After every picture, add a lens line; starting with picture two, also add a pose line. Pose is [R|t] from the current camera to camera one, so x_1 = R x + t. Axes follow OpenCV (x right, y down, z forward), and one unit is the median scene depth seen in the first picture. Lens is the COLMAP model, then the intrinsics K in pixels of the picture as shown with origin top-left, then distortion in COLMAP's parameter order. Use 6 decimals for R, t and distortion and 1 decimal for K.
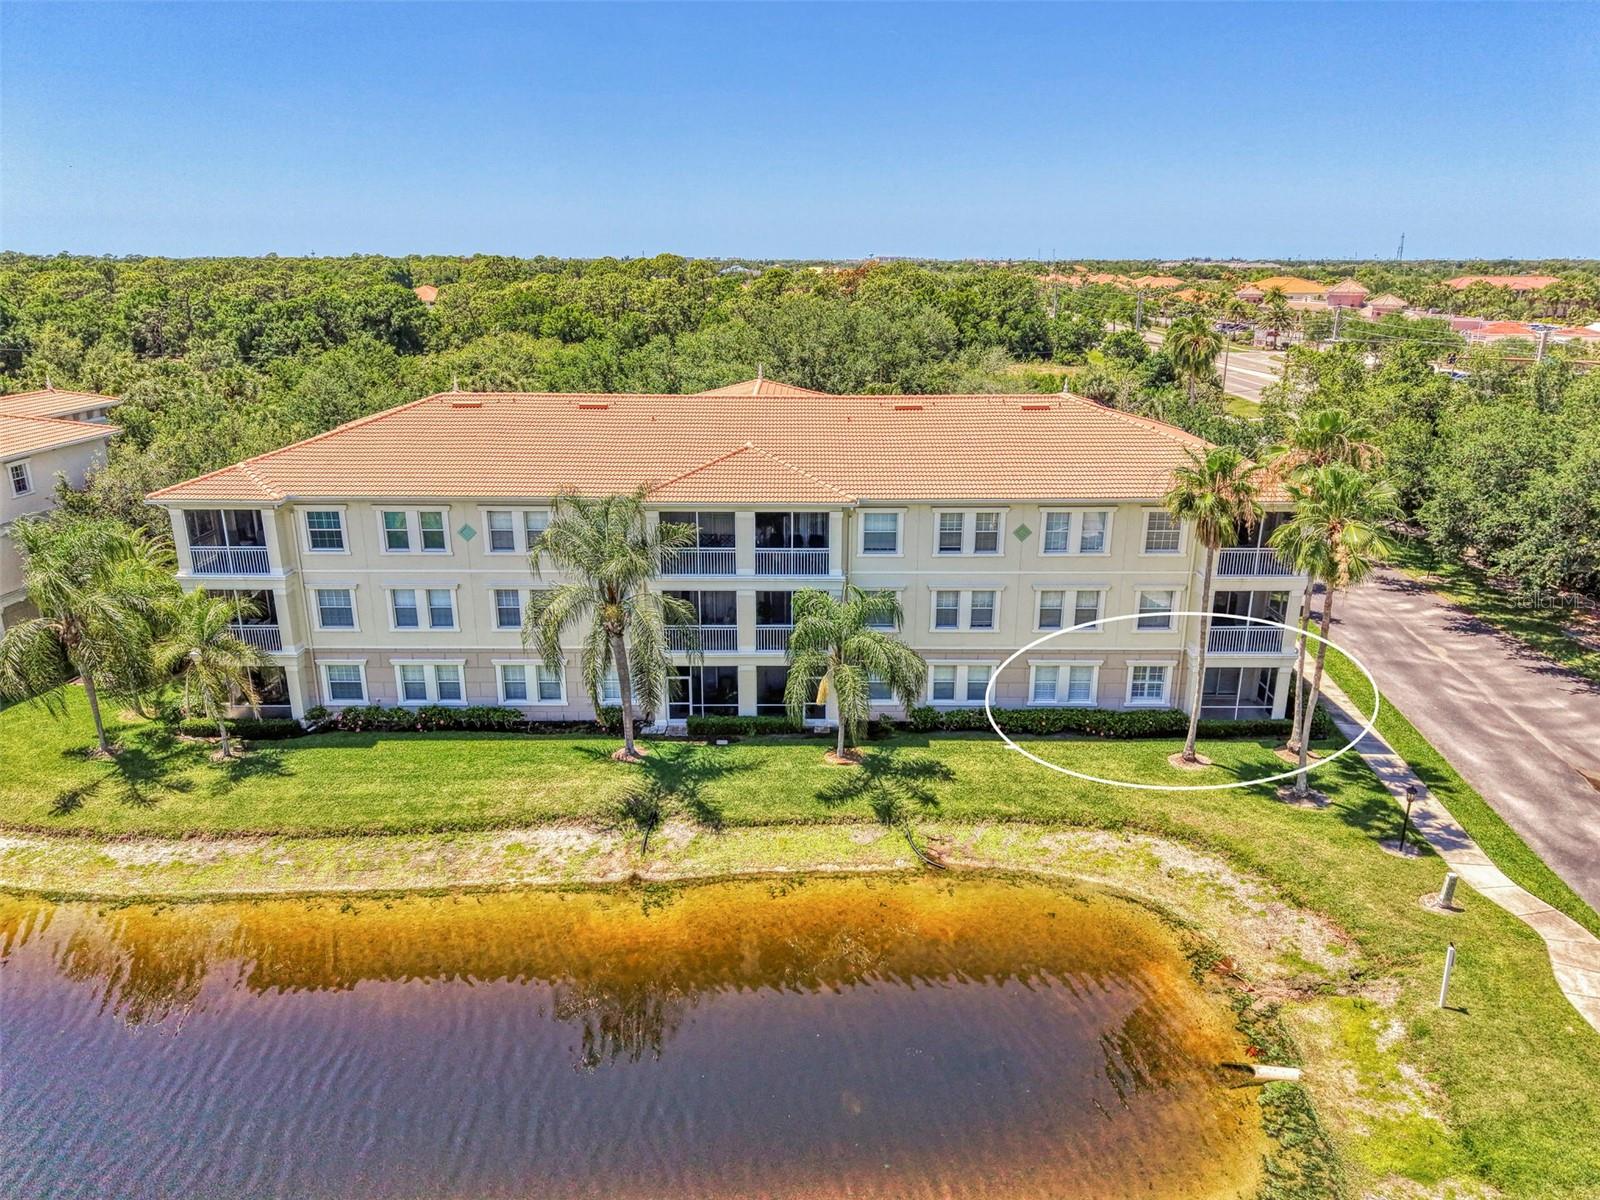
lens RADIAL K [[1071.9, 0, 808.6], [0, 1071.9, 572.8], [0, 0, 1]] dist [0.028717, -0.042829]
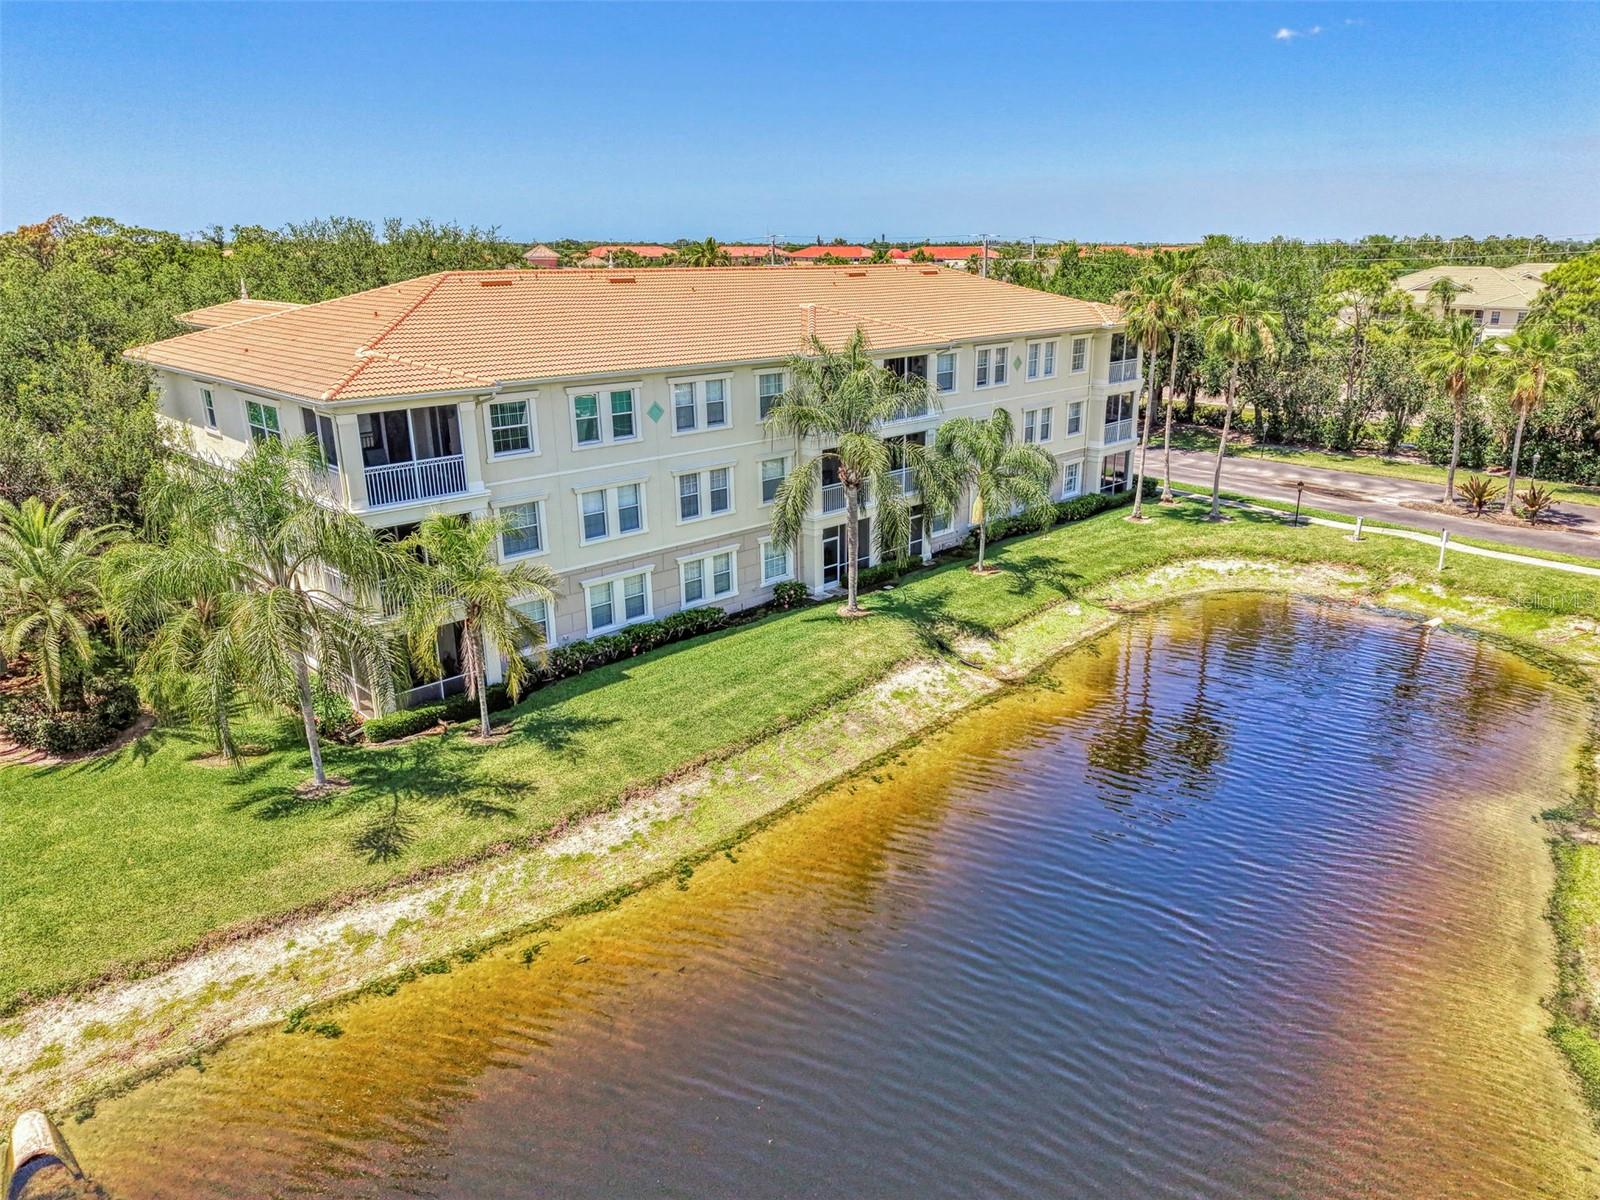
lens RADIAL K [[1071.9, 0, 808.6], [0, 1071.9, 572.8], [0, 0, 1]] dist [0.028717, -0.042829]
pose [[0.710377, -0.206945, 0.672710, -0.851717], [0.211584, 0.974376, 0.076315, 0.049992], [-0.671265, 0.088122, 0.735960, 0.292994]]
